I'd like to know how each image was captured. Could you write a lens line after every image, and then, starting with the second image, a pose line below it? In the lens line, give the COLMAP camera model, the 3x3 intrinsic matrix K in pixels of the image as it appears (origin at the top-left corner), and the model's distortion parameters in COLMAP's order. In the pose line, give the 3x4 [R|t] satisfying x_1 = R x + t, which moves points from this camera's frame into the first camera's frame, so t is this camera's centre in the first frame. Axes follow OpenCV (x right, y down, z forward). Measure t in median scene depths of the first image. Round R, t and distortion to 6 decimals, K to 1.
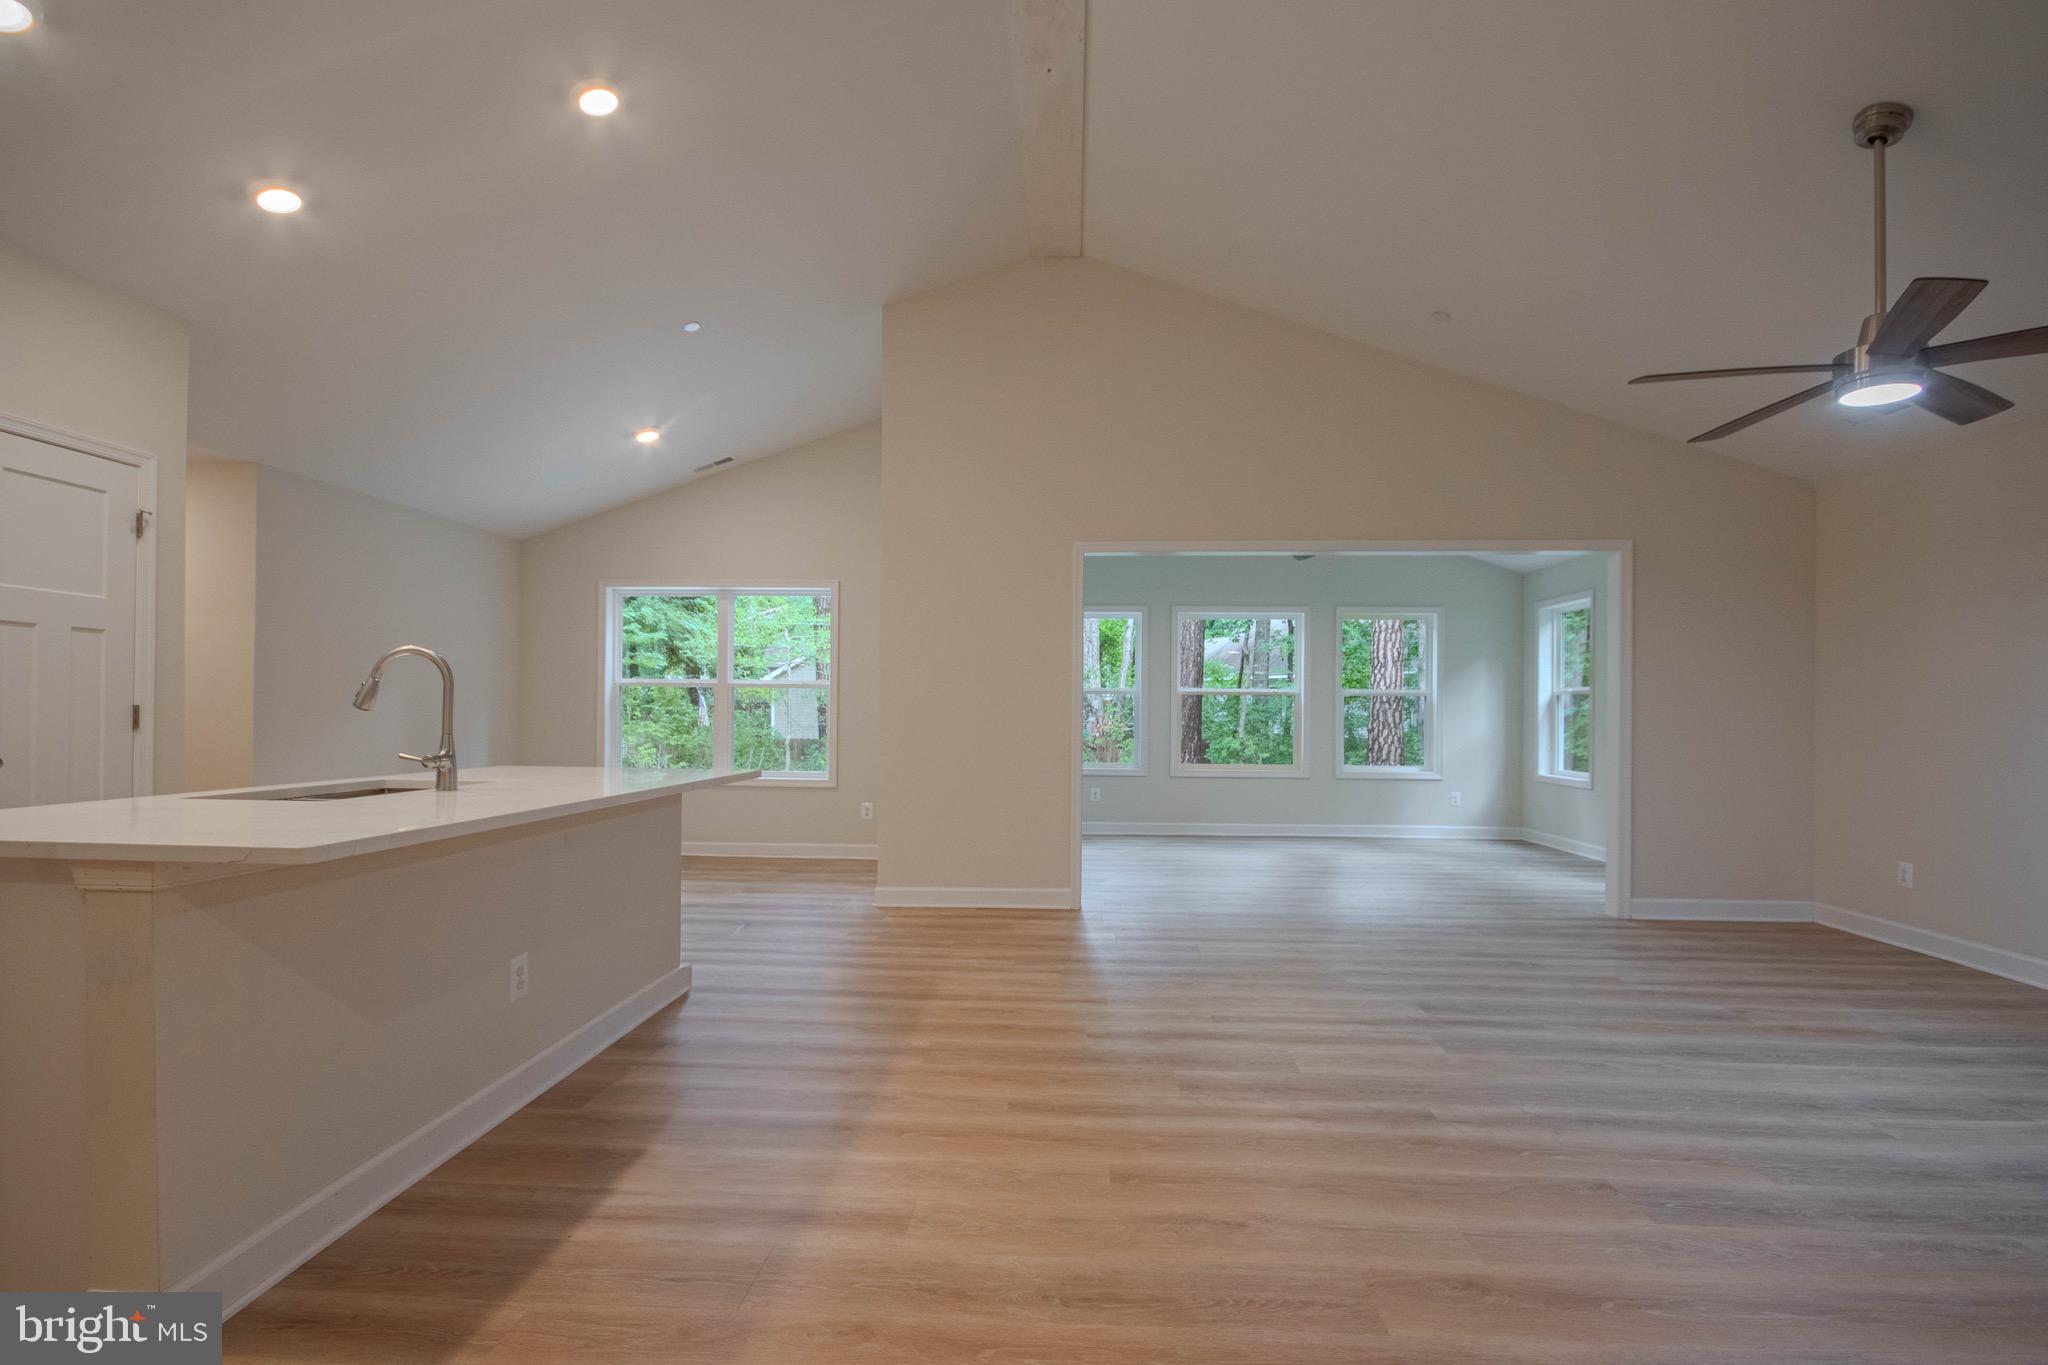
lens RADIAL K [[981.6, 0, 1025.8], [0, 981.6, 711.4], [0, 0, 1]] dist [0.001044, -0.000919]
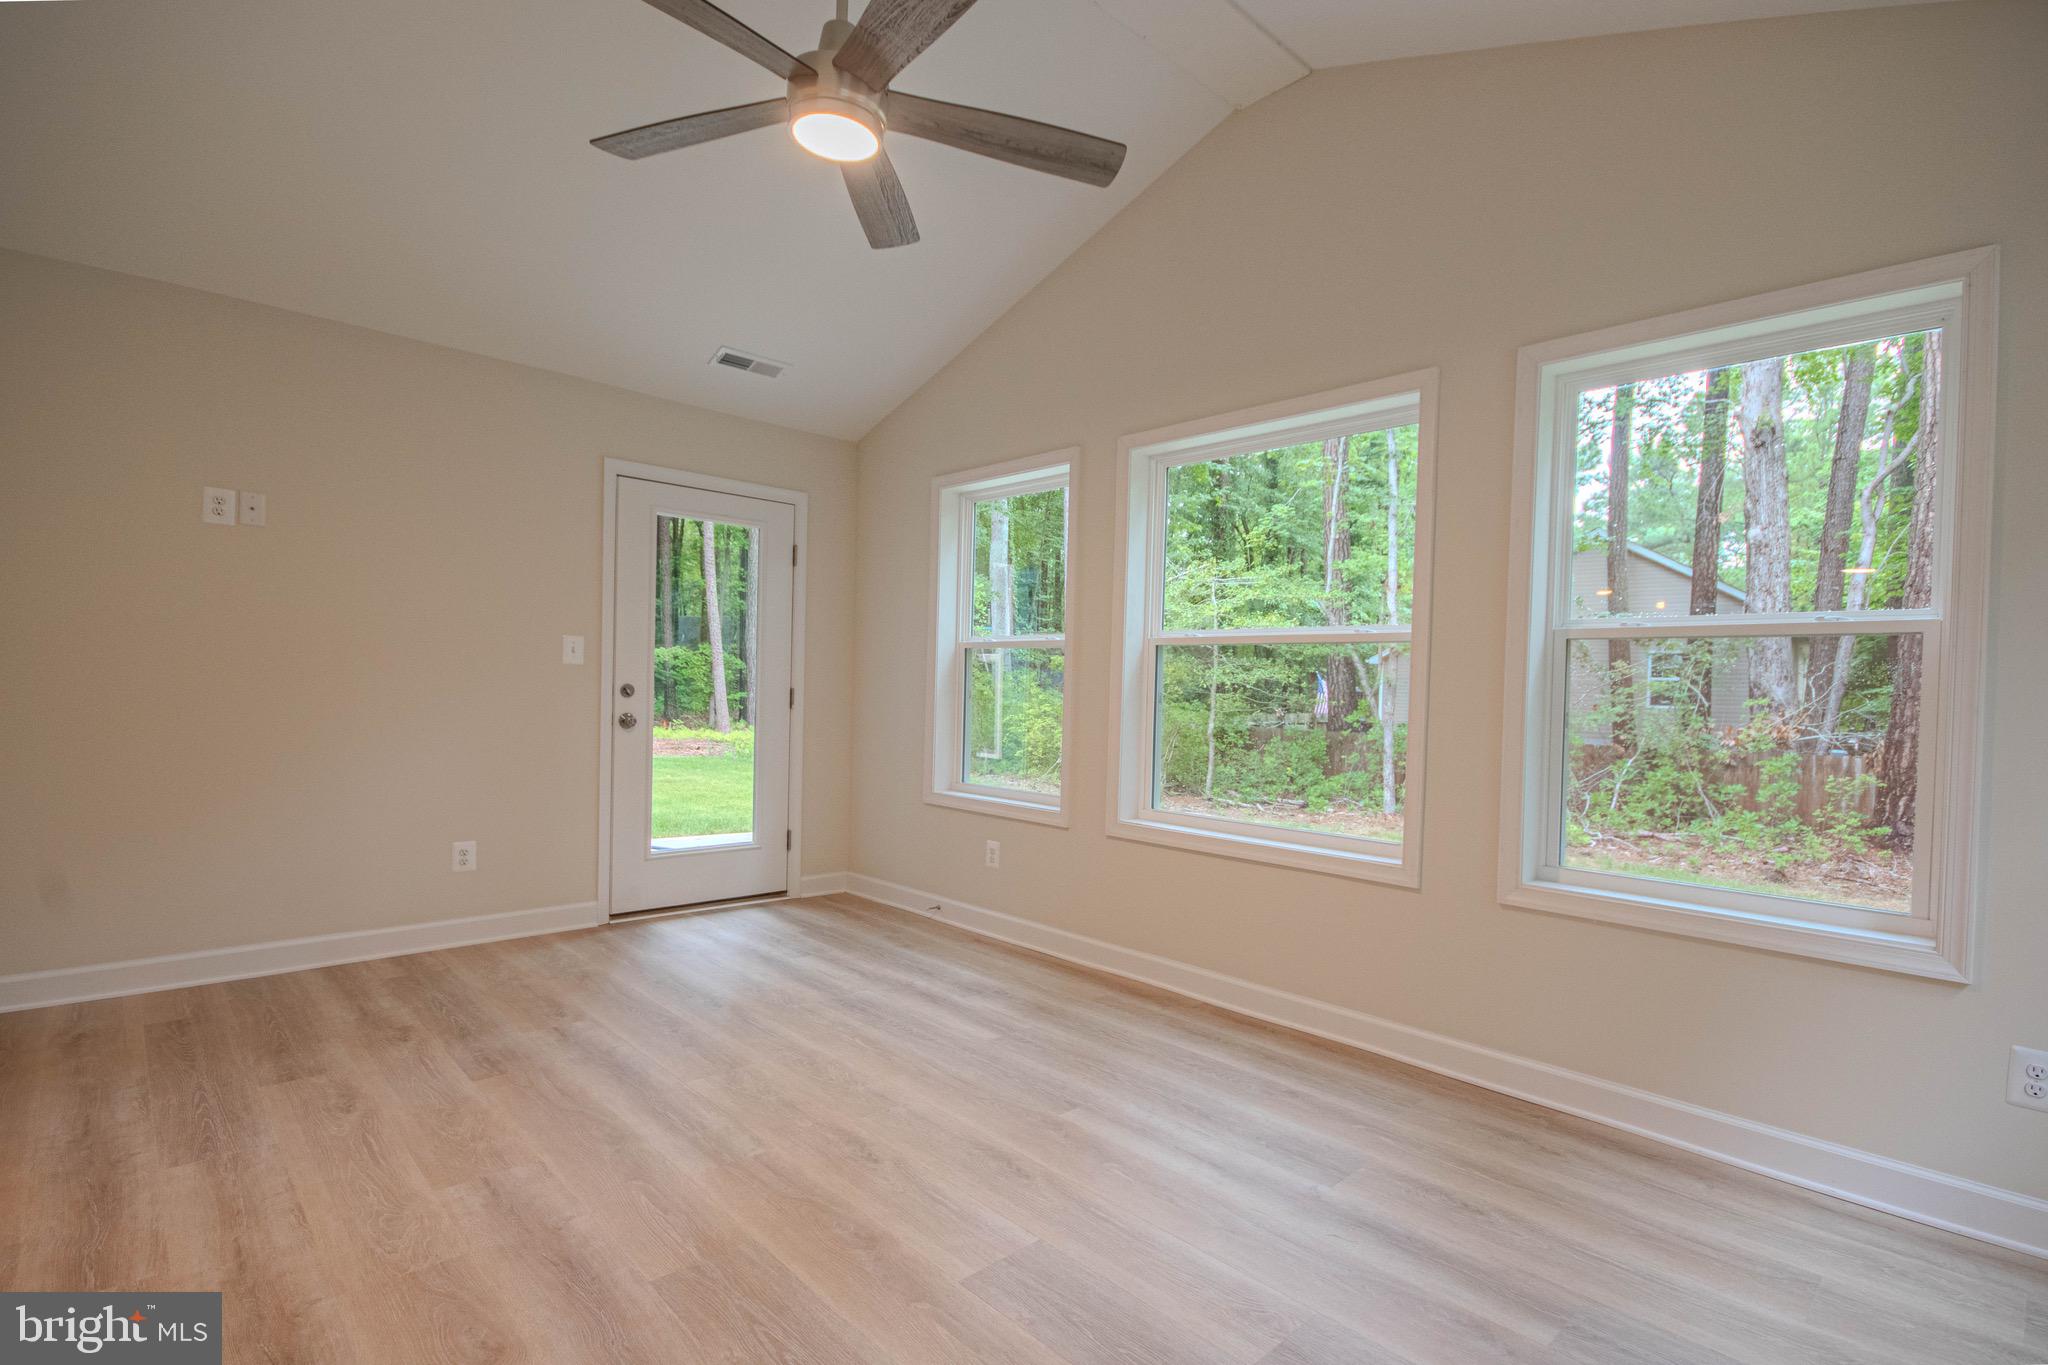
lens RADIAL K [[963.5, 0, 1027.9], [0, 963.5, 711.5], [0, 0, 1]] dist [-0.000365, -0.000767]
pose [[0.730583, 0.027846, -0.682256, 0.653491], [-0.020615, 0.999612, 0.018724, 0.007282], [0.682513, 0.000385, 0.730873, 1.056984]]
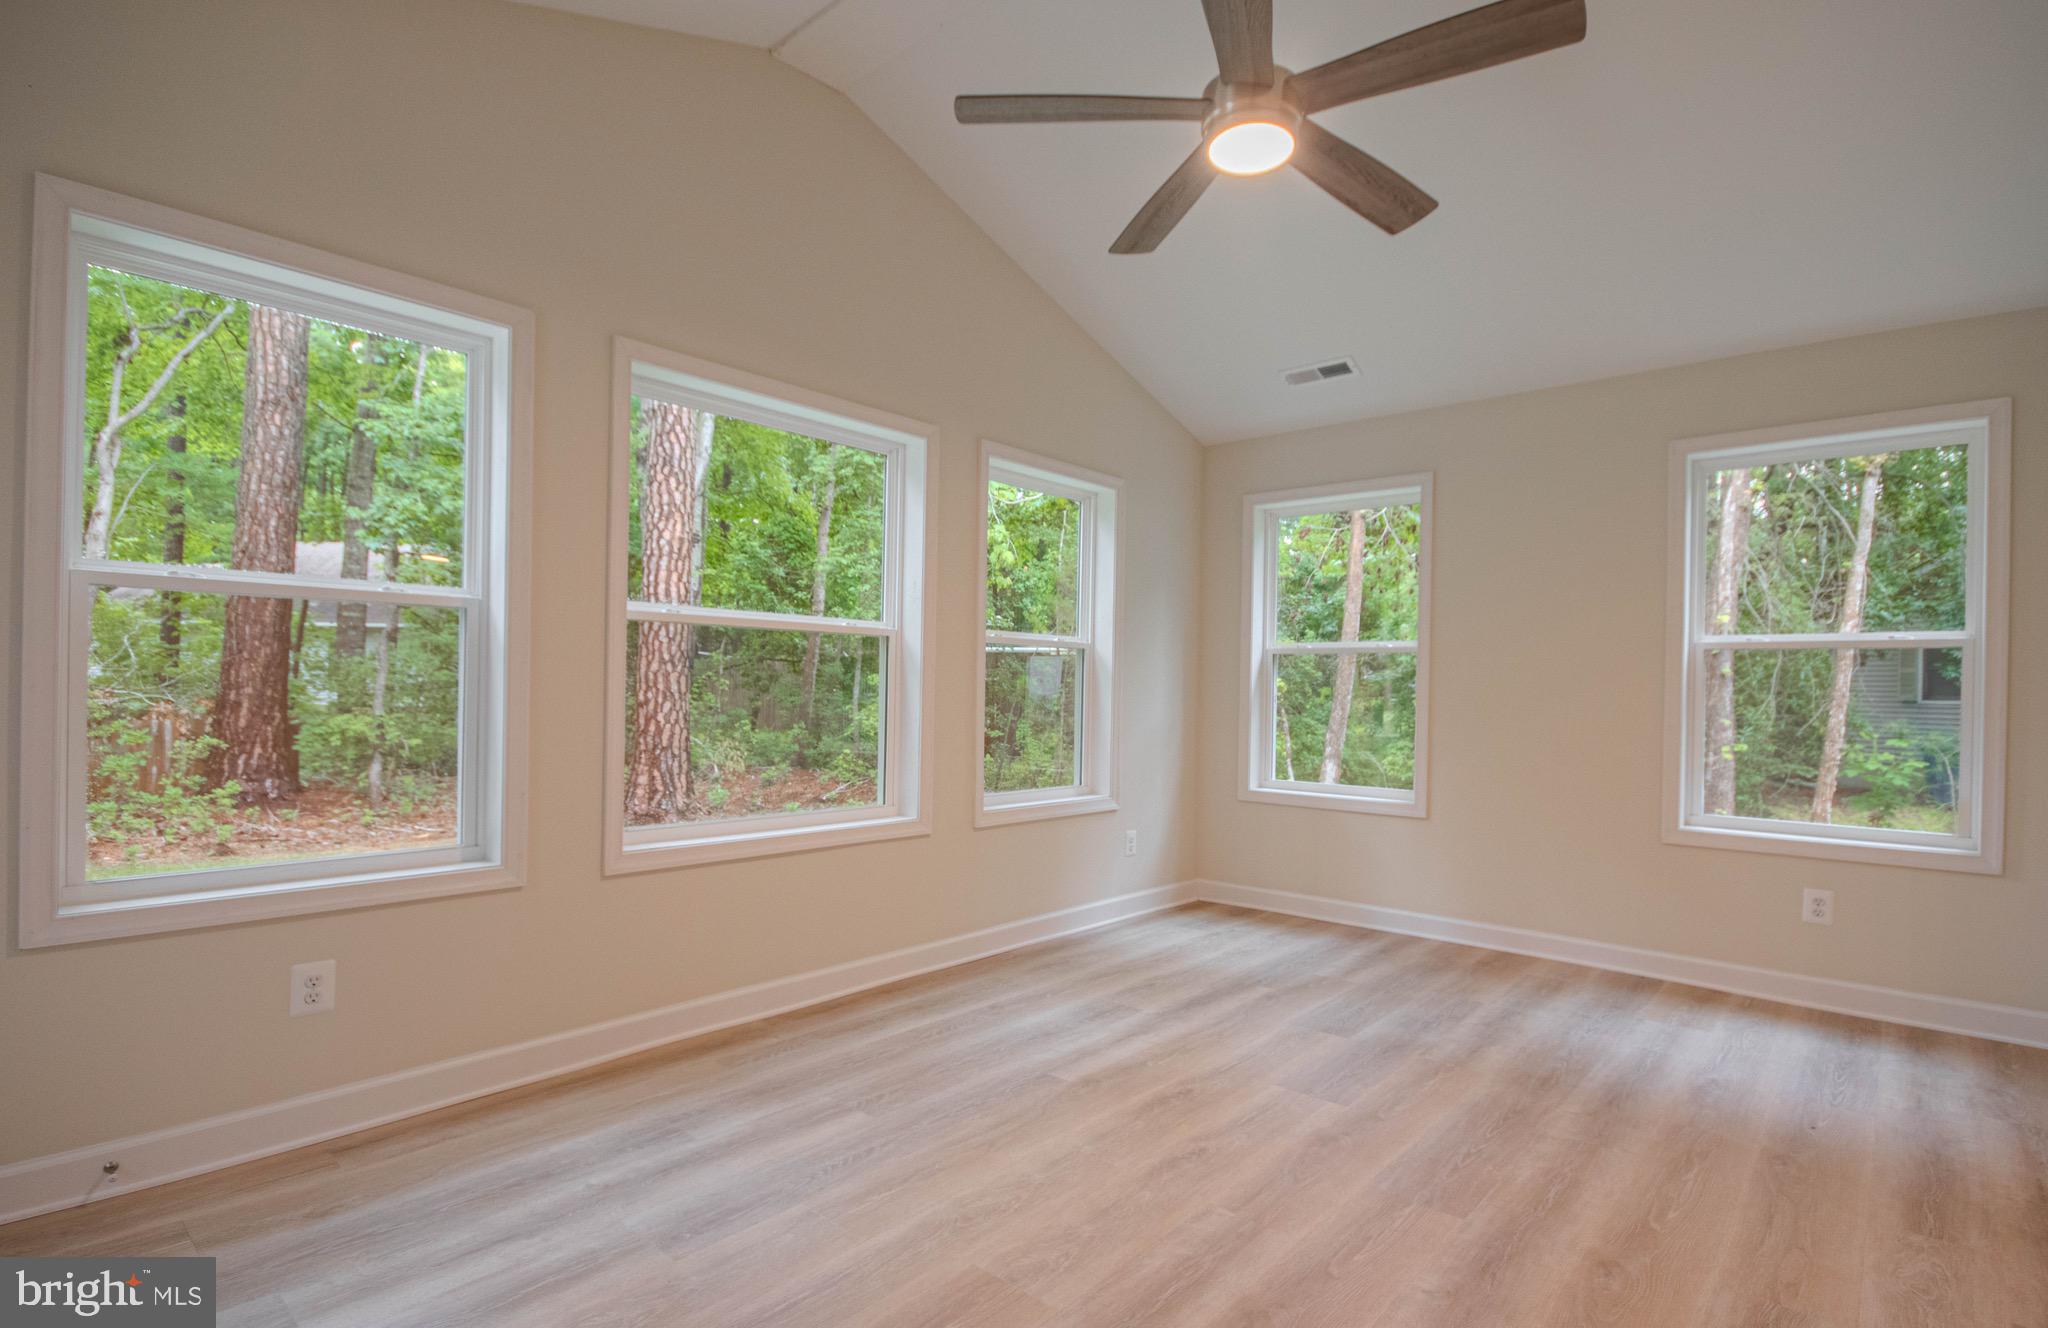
lens RADIAL K [[989.3, 0, 1046.2], [0, 989.3, 688.0], [0, 0, 1]] dist [-0.000972, -0.000588]
pose [[0.613359, 0.003634, 0.789796, -0.025781], [-0.013684, 0.999888, 0.006027, 0.003543], [-0.789686, -0.014504, 0.613340, 1.101893]]
